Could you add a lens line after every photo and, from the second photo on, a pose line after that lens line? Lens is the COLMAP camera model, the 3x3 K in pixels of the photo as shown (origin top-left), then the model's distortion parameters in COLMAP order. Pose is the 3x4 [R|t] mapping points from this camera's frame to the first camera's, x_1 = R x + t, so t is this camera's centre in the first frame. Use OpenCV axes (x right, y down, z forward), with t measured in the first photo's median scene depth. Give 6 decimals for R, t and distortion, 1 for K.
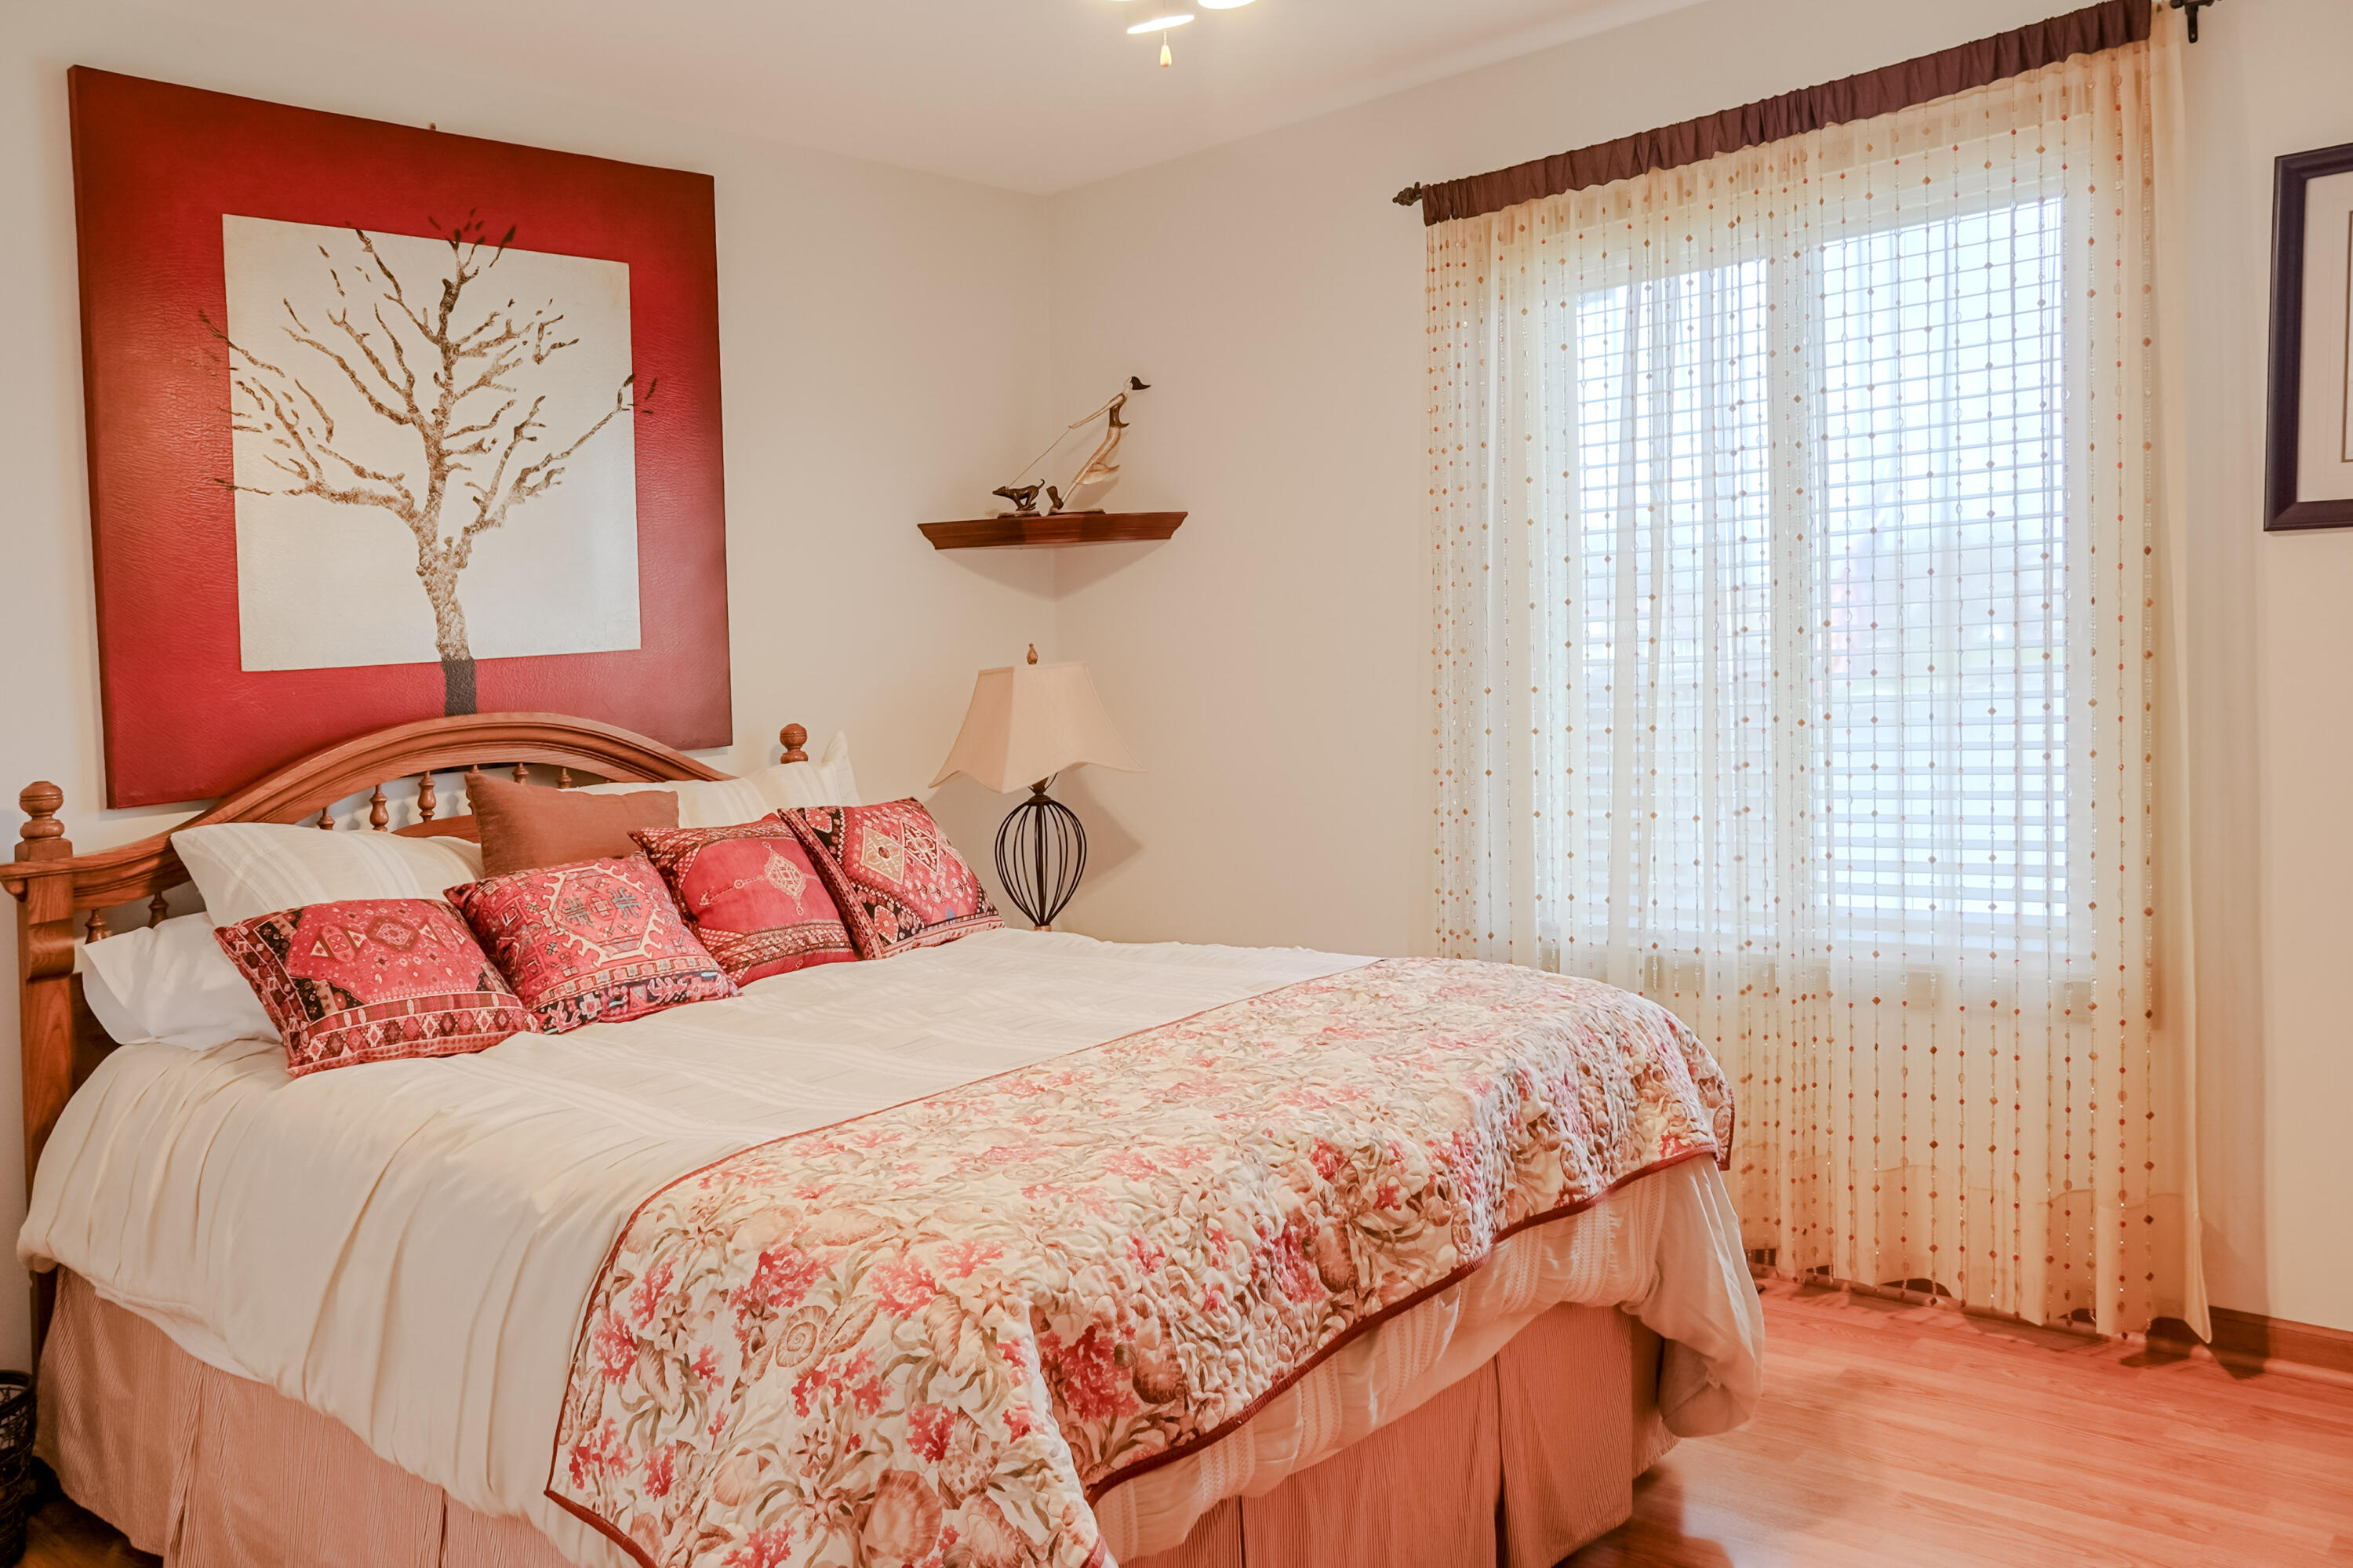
lens RADIAL K [[1782.3, 0, 1194.2], [0, 1782.3, 814.5], [0, 0, 1]] dist [-0.040747, 0.053883]
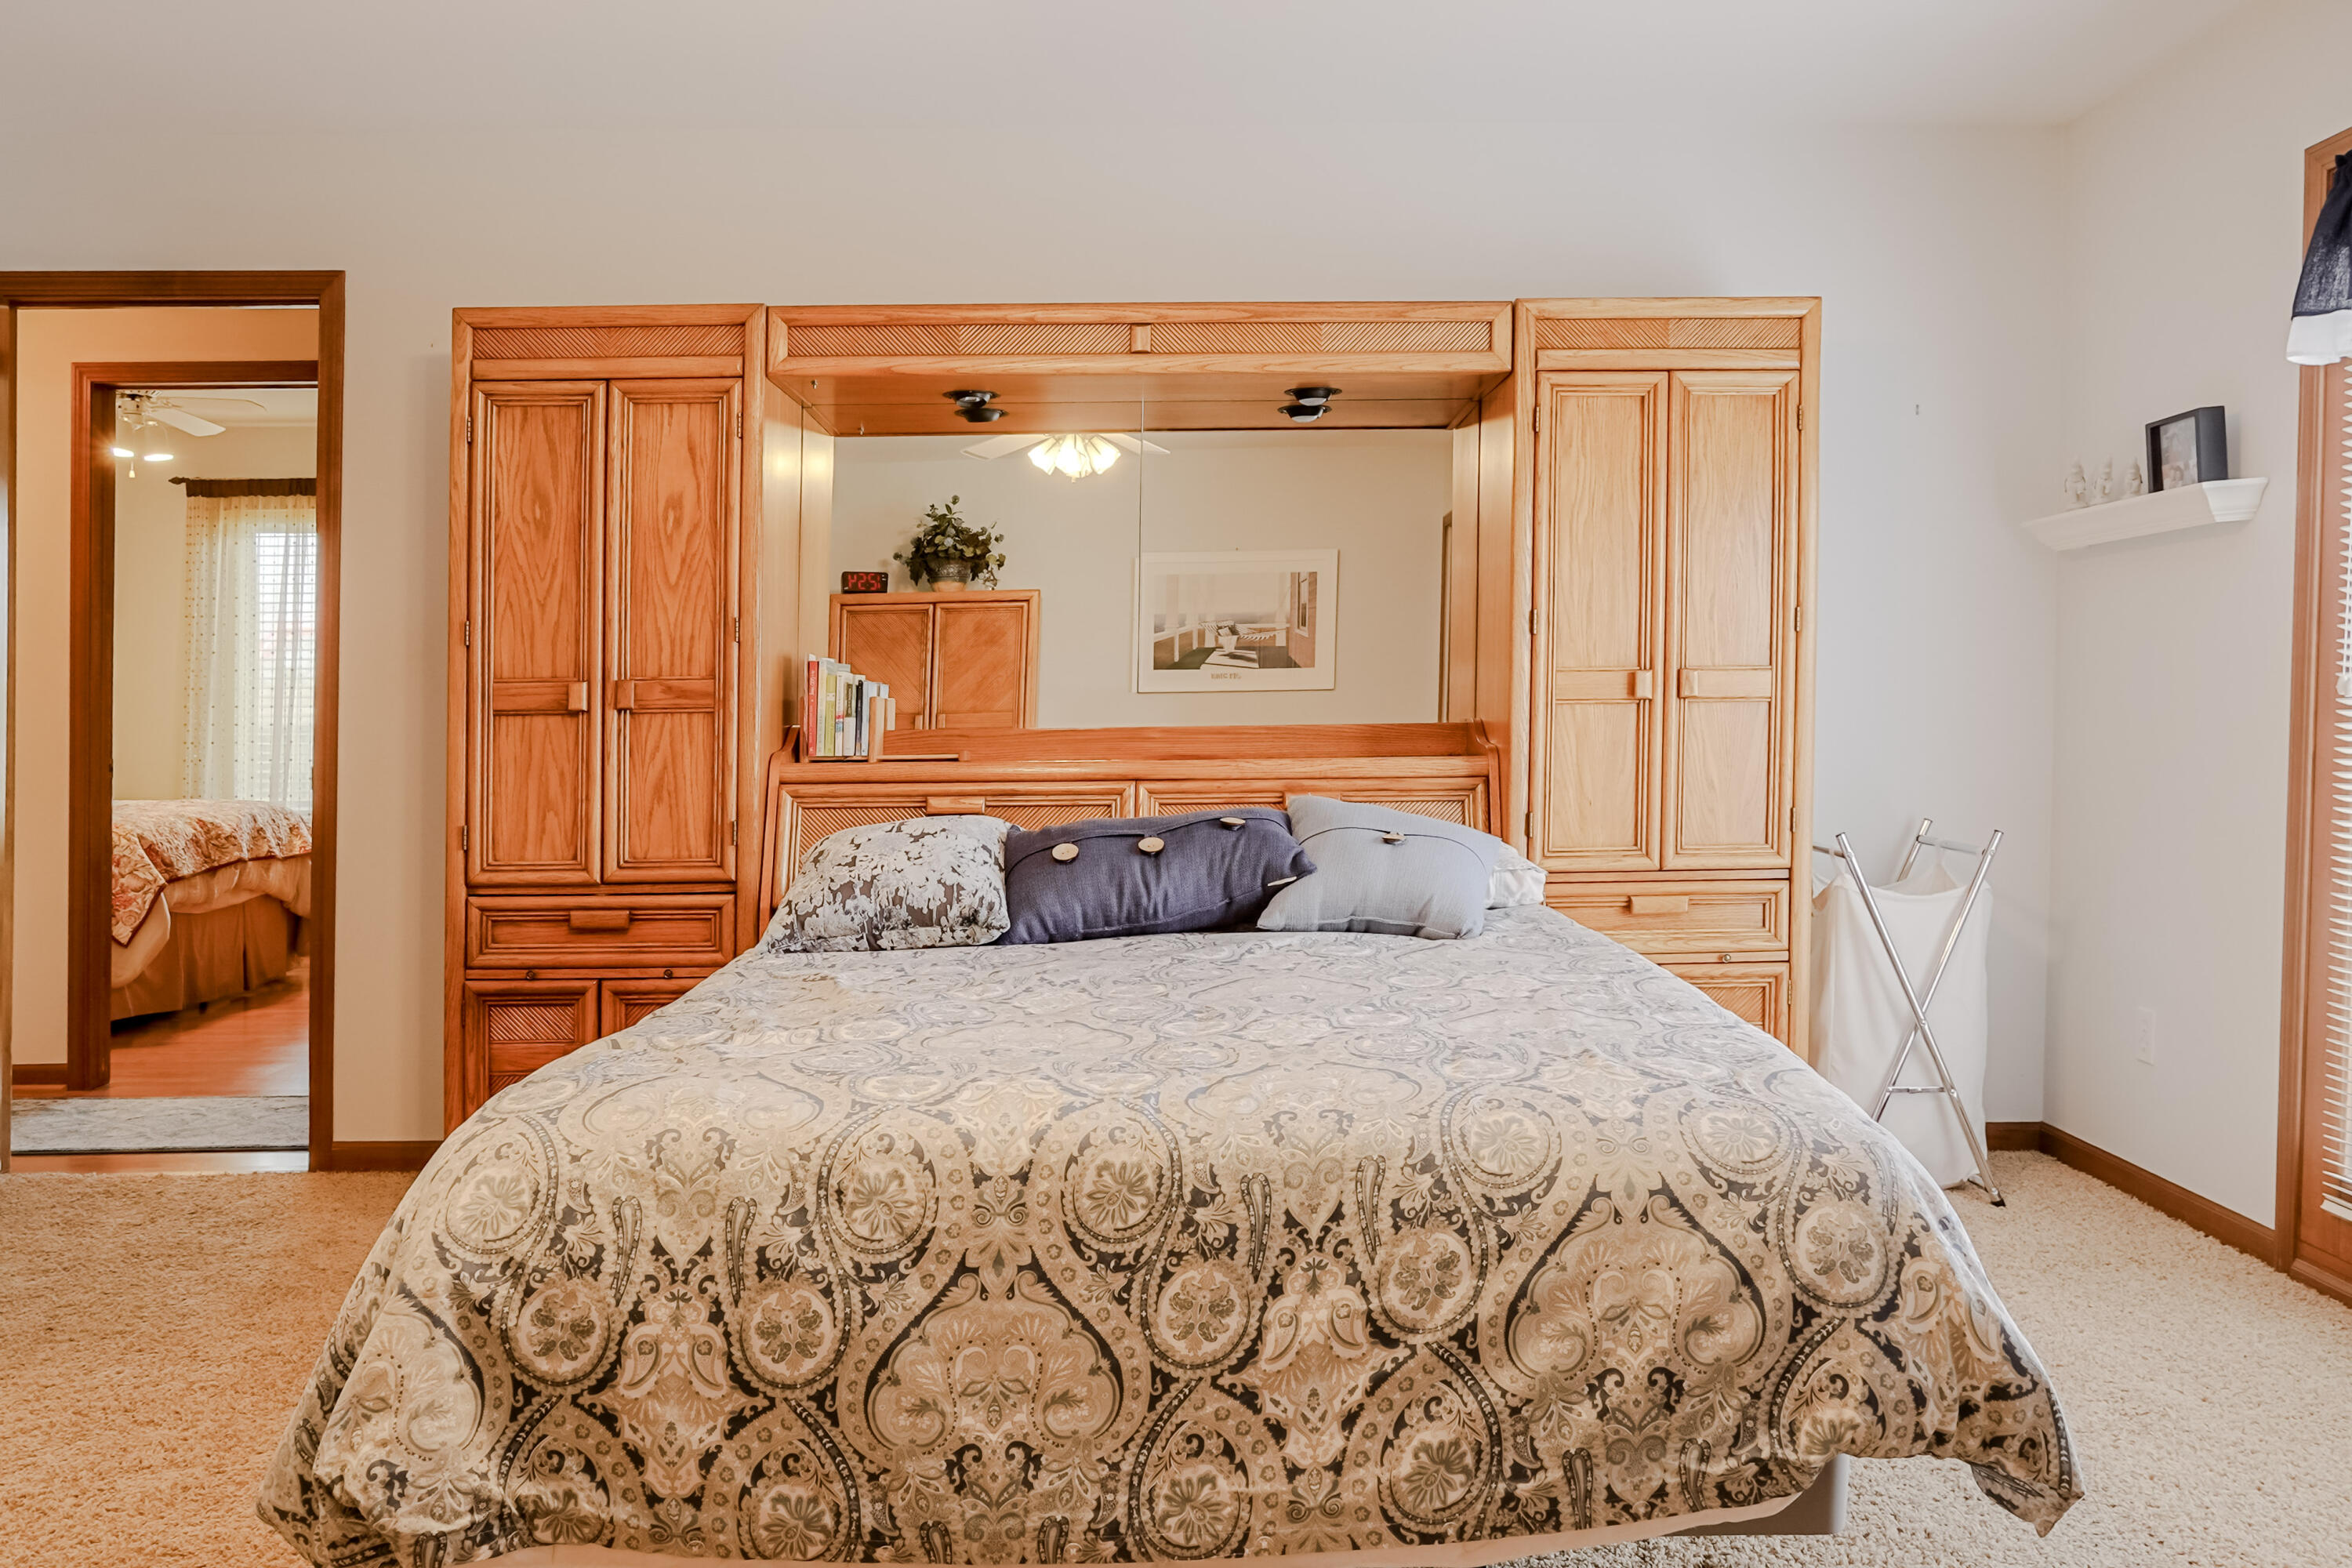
lens RADIAL K [[1781.5, 0, 1193.7], [0, 1781.5, 814.5], [0, 0, 1]] dist [-0.040747, 0.053883]
pose [[0.736155, 0.027495, 0.676255, -0.442700], [0.003983, 0.998981, -0.044952, 0.177410], [-0.676802, 0.035785, 0.735295, -1.521817]]
